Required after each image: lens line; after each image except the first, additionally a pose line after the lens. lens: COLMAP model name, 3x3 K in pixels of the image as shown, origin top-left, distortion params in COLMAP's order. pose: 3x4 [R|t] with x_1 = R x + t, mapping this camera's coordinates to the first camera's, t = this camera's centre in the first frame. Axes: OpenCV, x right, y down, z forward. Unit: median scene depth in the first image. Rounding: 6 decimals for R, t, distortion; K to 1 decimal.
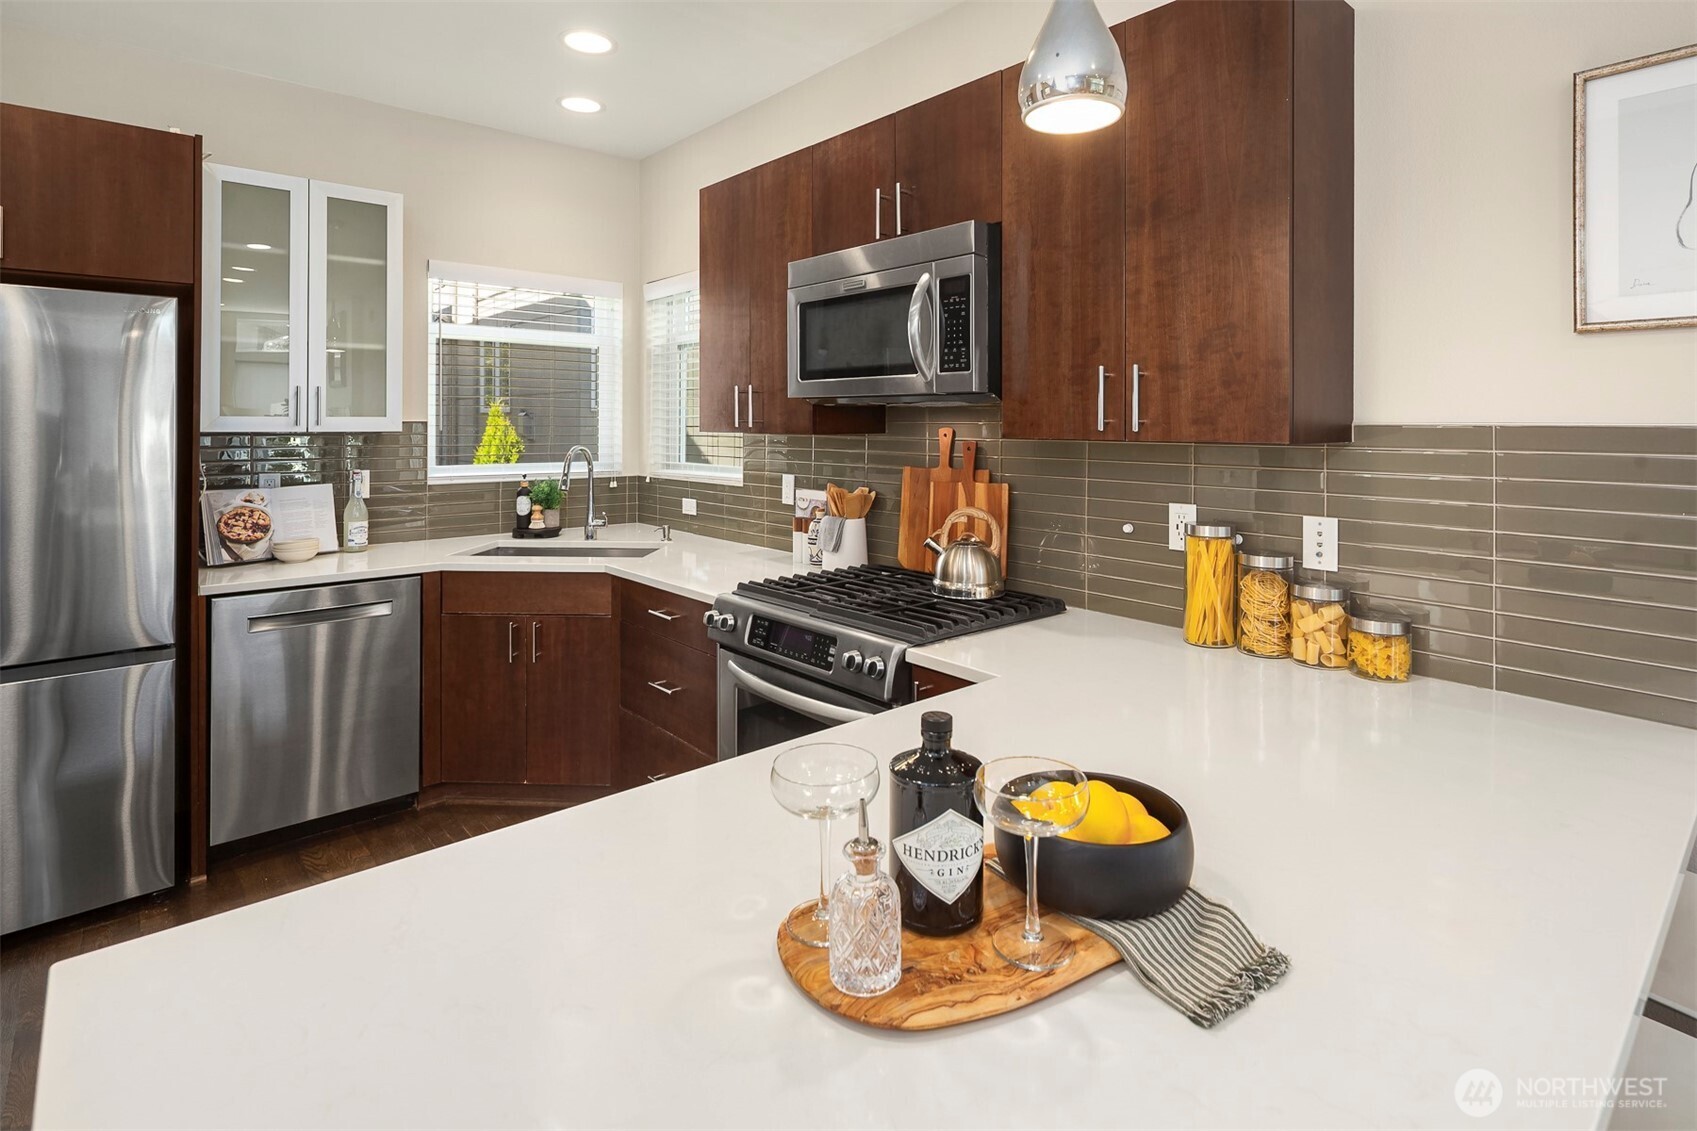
lens RADIAL K [[855.0, 0, 861.0], [0, 855.0, 419.7], [0, 0, 1]] dist [0.001869, -0.000469]
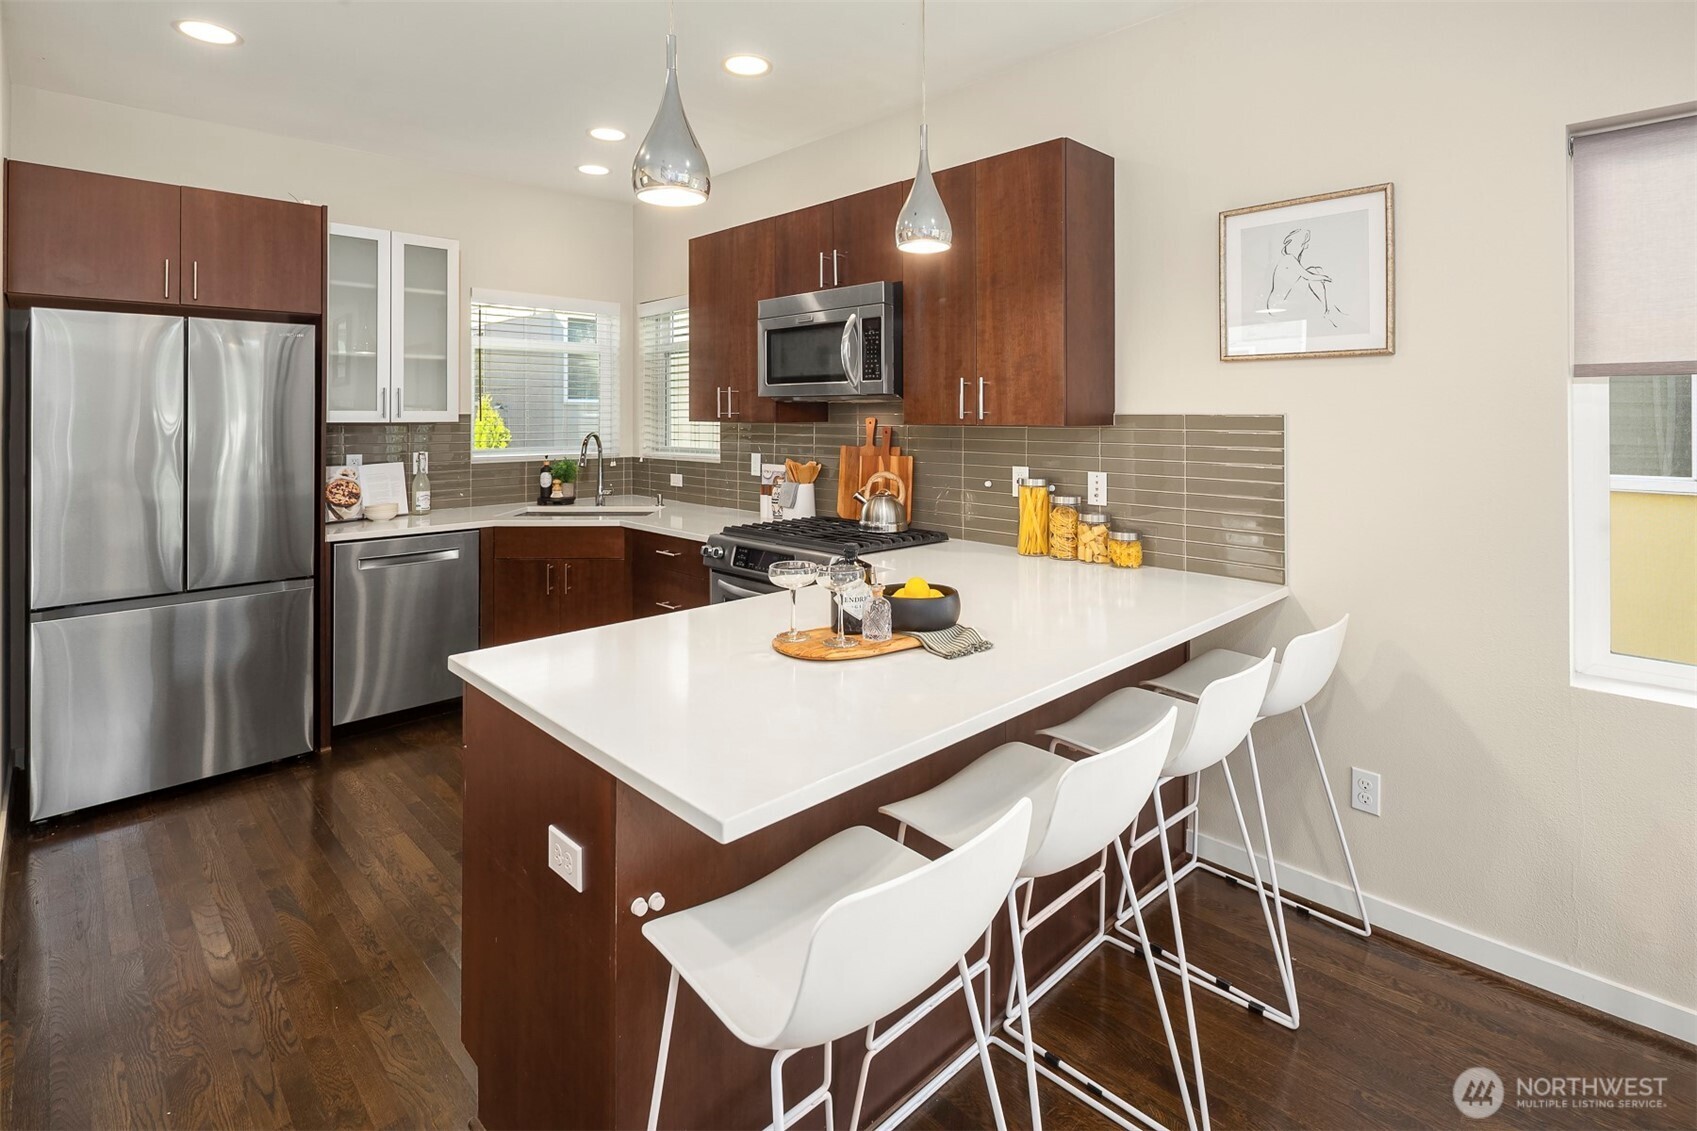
lens RADIAL K [[833.0, 0, 853.1], [0, 833.0, 409.1], [0, 0, 1]] dist [0.000777, -0.000178]
pose [[0.998775, -0.002678, 0.049415, 0.002463], [0.002796, 0.999993, -0.002326, -0.001159], [-0.049408, 0.002461, 0.998776, -0.344430]]
